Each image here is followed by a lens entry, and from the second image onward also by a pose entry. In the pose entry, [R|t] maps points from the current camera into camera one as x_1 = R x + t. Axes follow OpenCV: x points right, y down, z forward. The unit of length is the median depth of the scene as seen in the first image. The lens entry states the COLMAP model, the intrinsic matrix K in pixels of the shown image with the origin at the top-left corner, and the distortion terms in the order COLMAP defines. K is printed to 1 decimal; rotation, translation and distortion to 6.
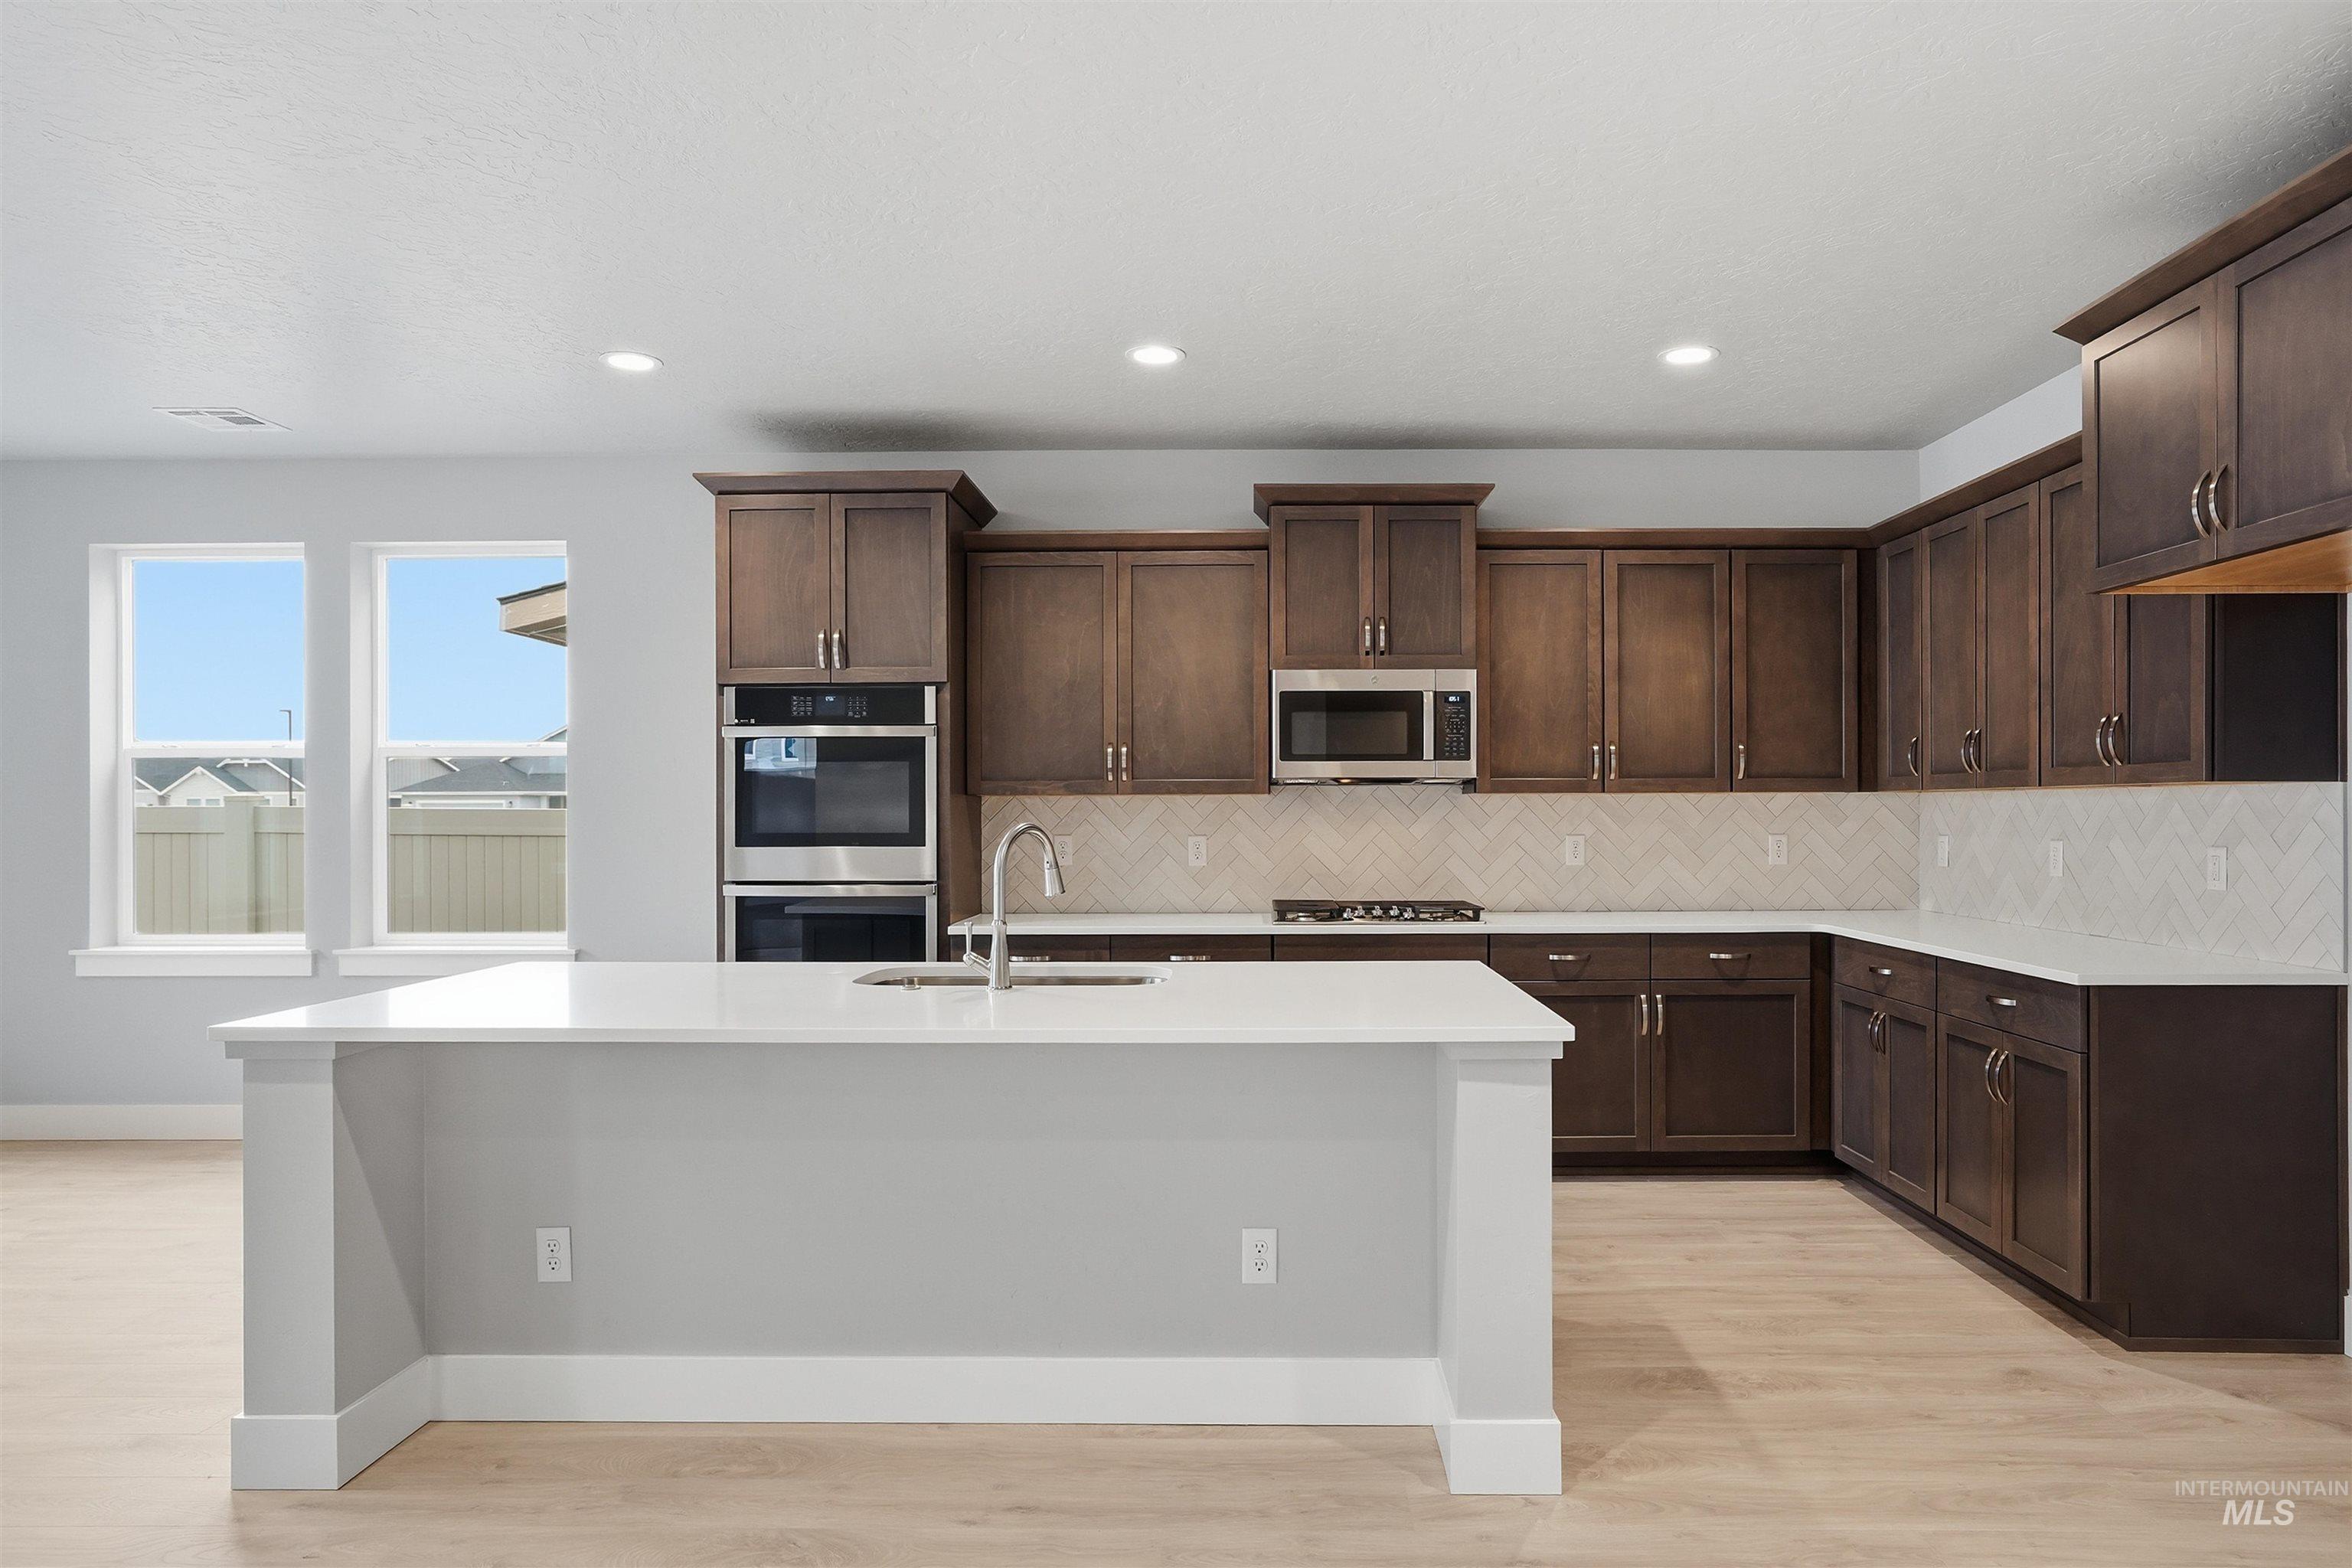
lens RADIAL K [[1437.8, 0, 1252.7], [0, 1437.8, 813.9], [0, 0, 1]] dist [-0.022067, 0.000380]
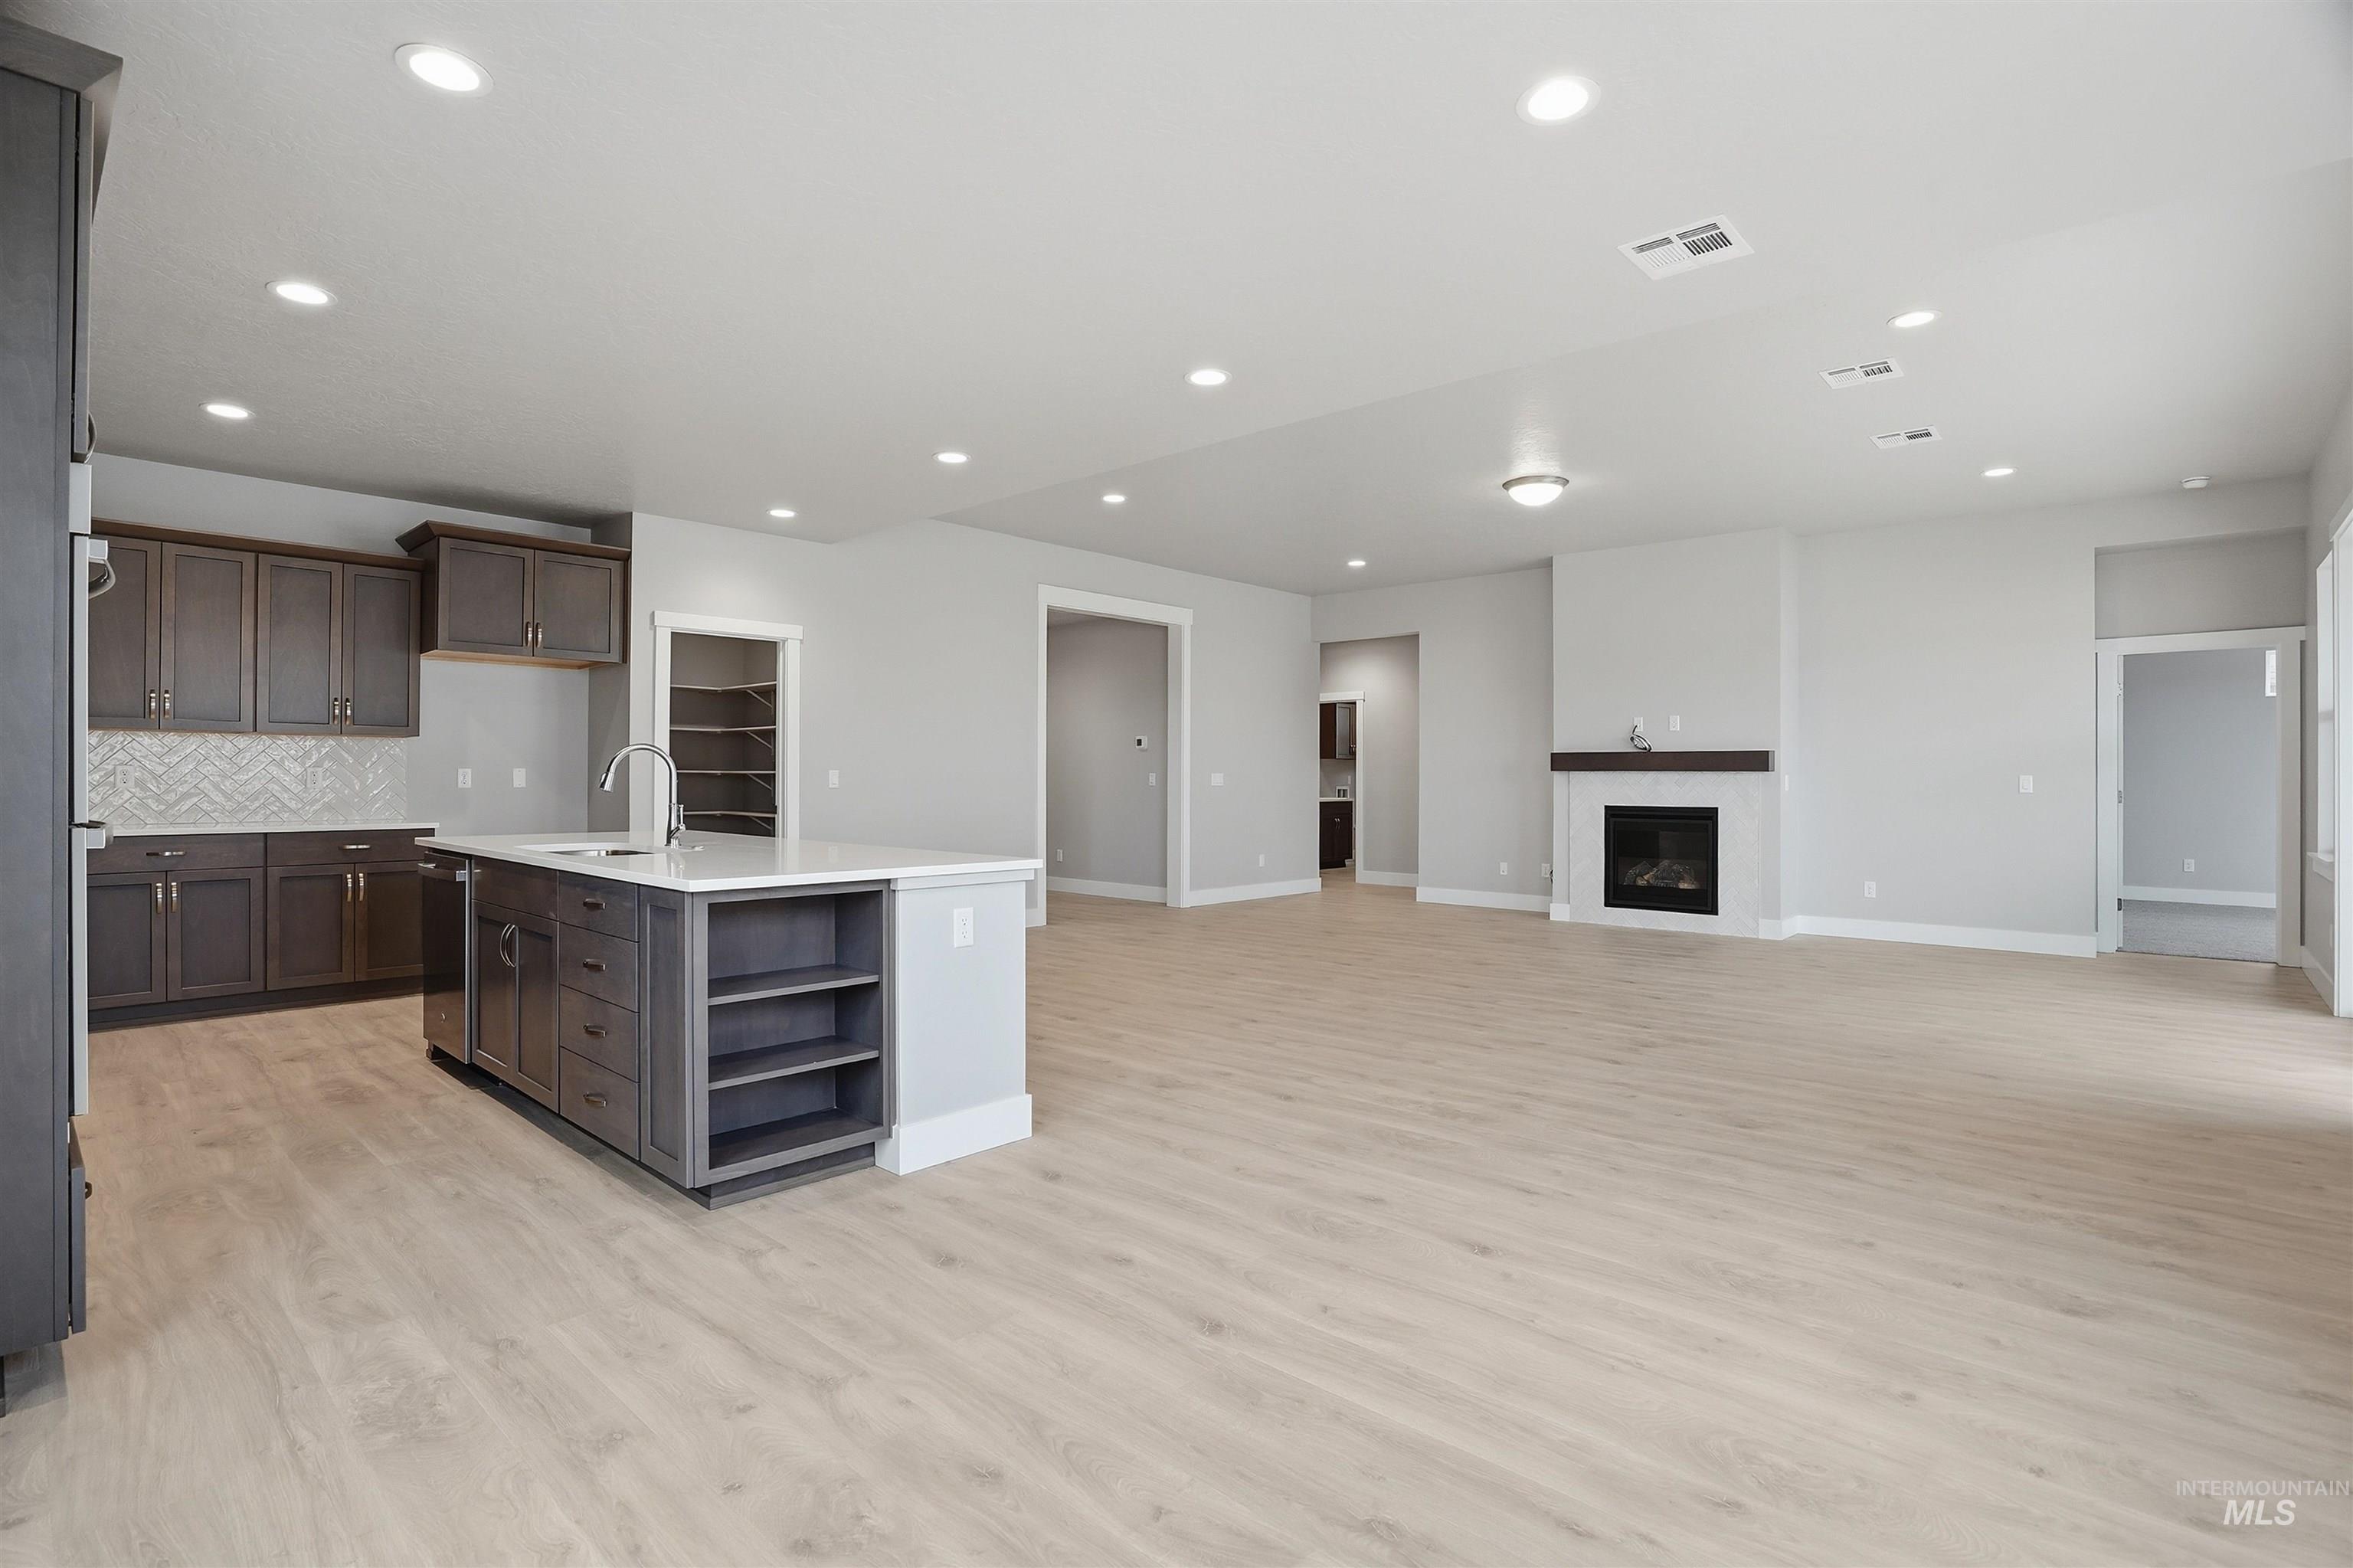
lens RADIAL K [[1119.3, 0, 1172.7], [0, 1119.3, 775.2], [0, 0, 1]] dist [-0.068018, 0.029007]
pose [[-0.741783, 0.001188, 0.670639, -0.947455], [-0.000481, 0.999997, -0.002303, 0.029504], [-0.670640, -0.002031, -0.741780, 1.022774]]
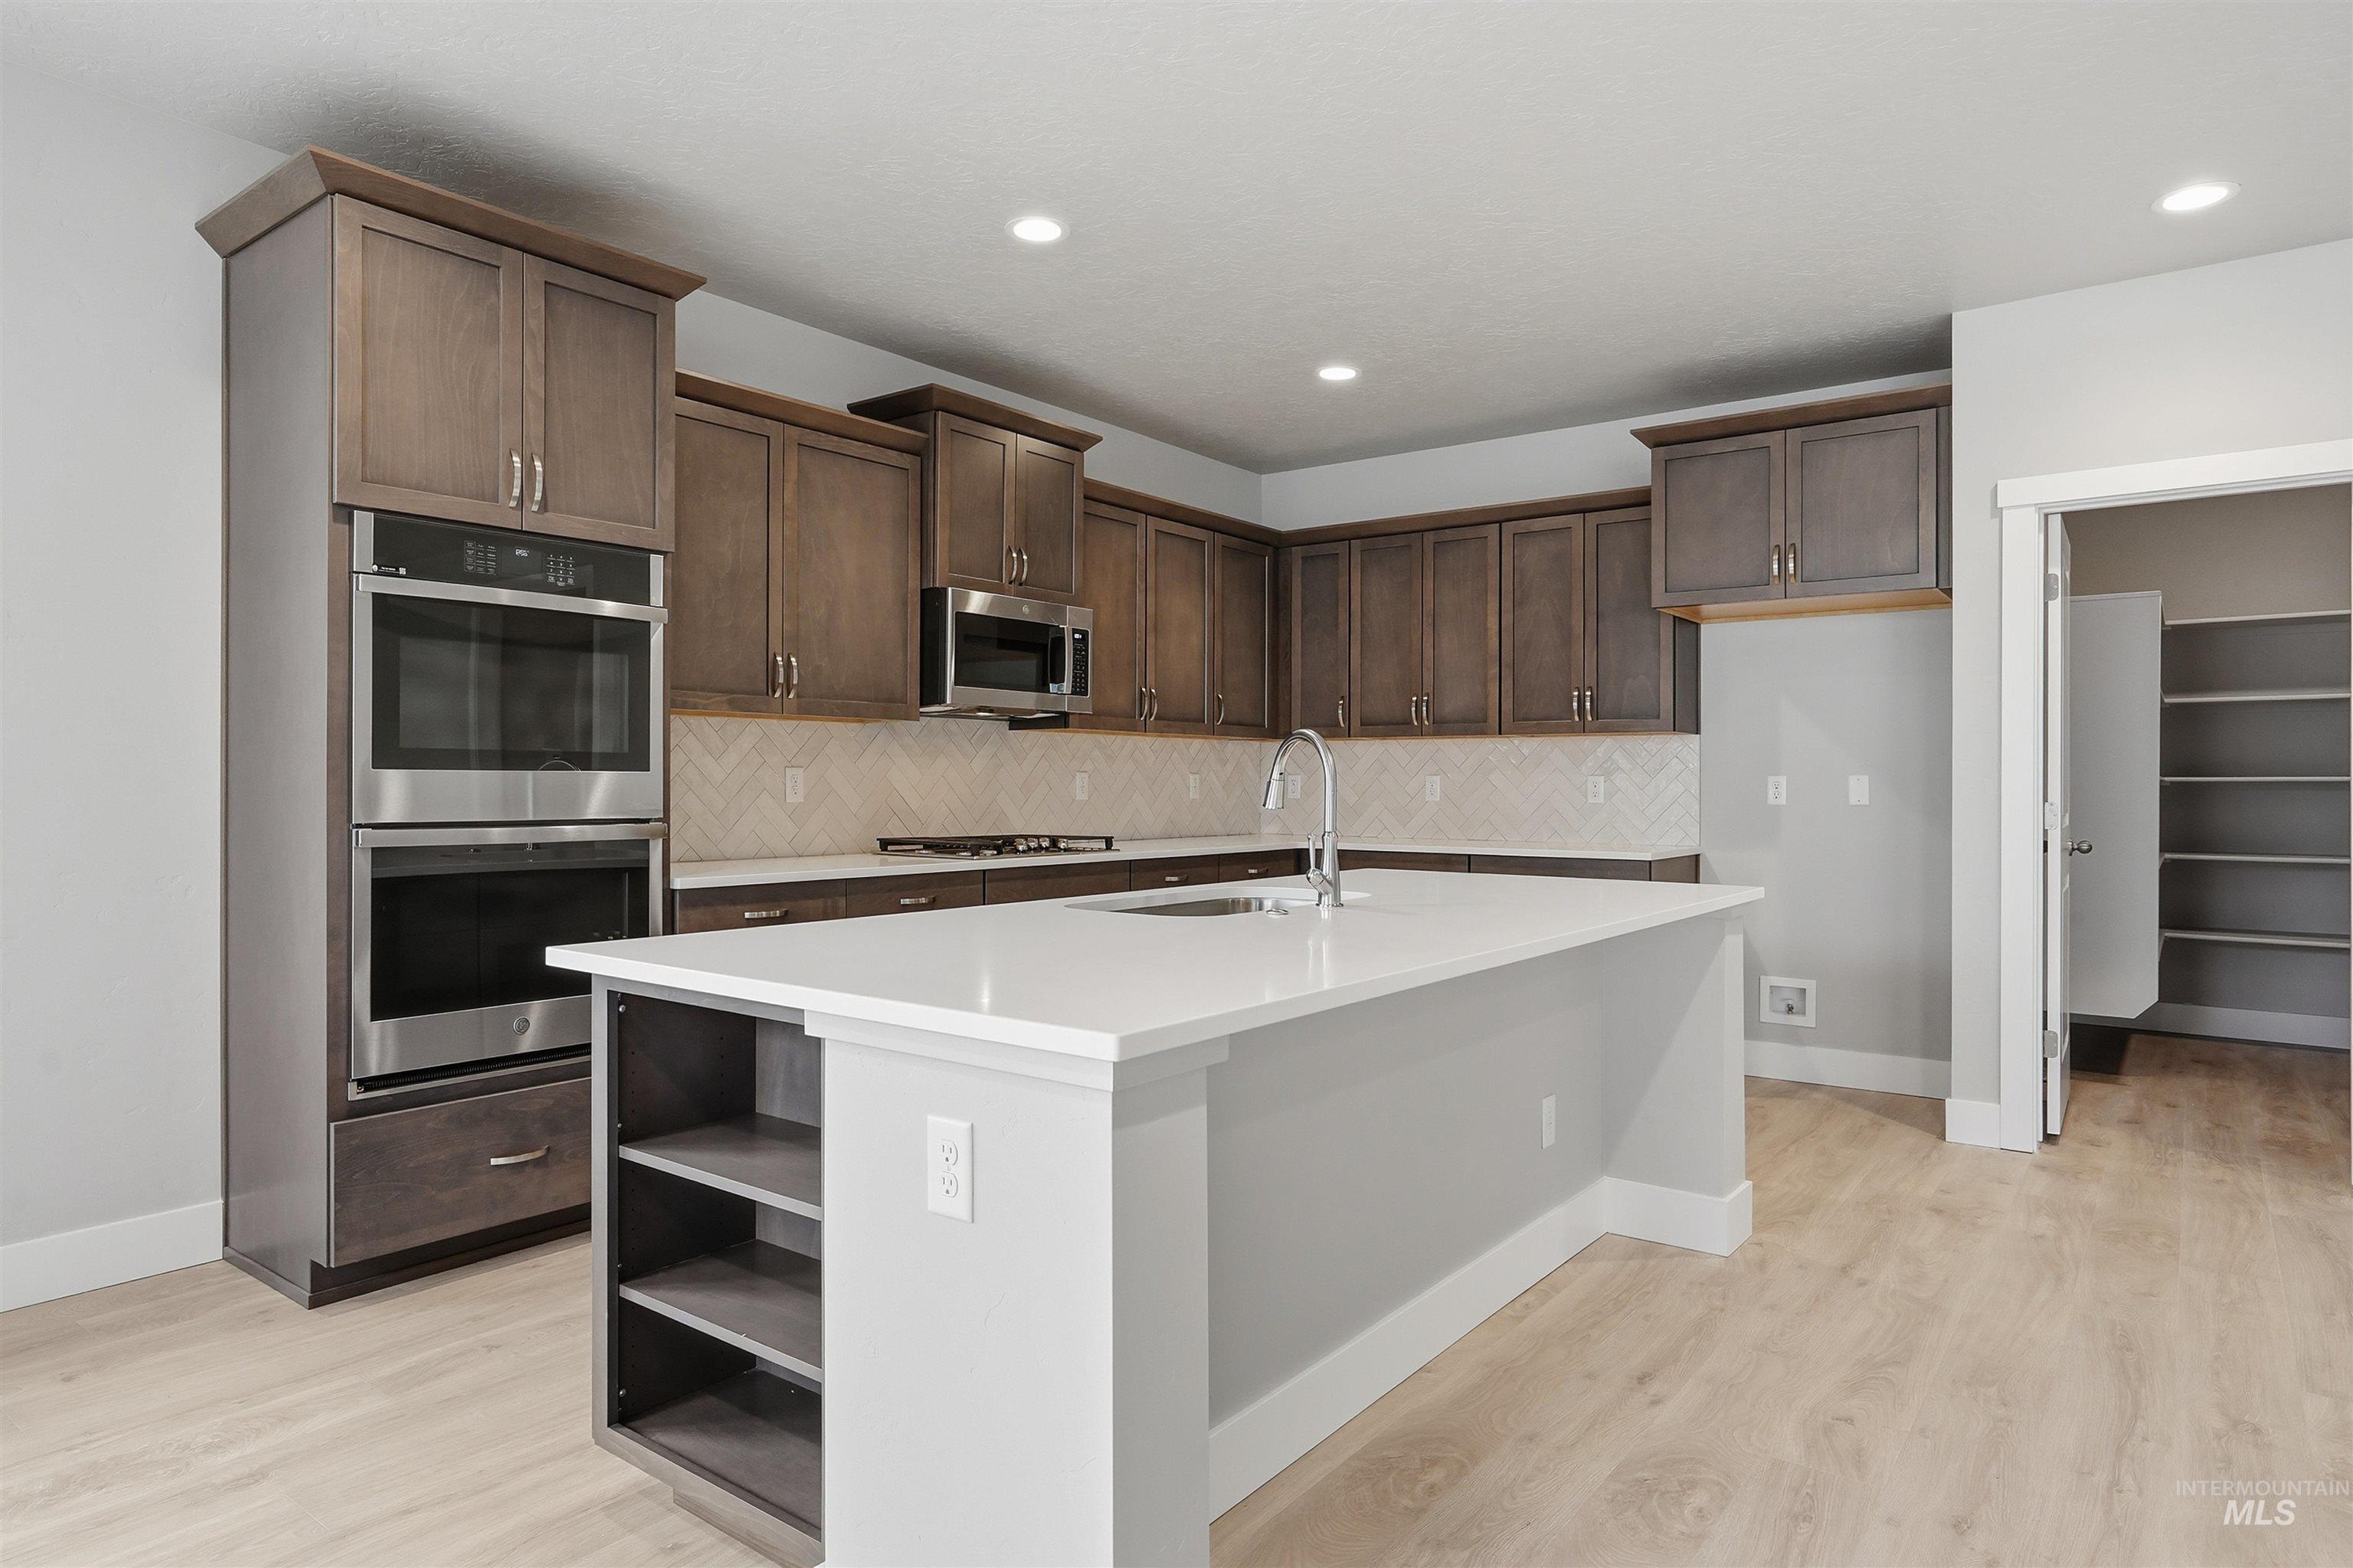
lens RADIAL K [[1360.1, 0, 1176.5], [0, 1360.1, 784.0], [0, 0, 1]] dist [-0.016437, 0.001655]
pose [[0.598881, 0.005204, 0.800821, -0.621995], [-0.003581, 0.999986, -0.003821, 0.030809], [-0.800830, -0.000580, 0.598891, 0.366025]]
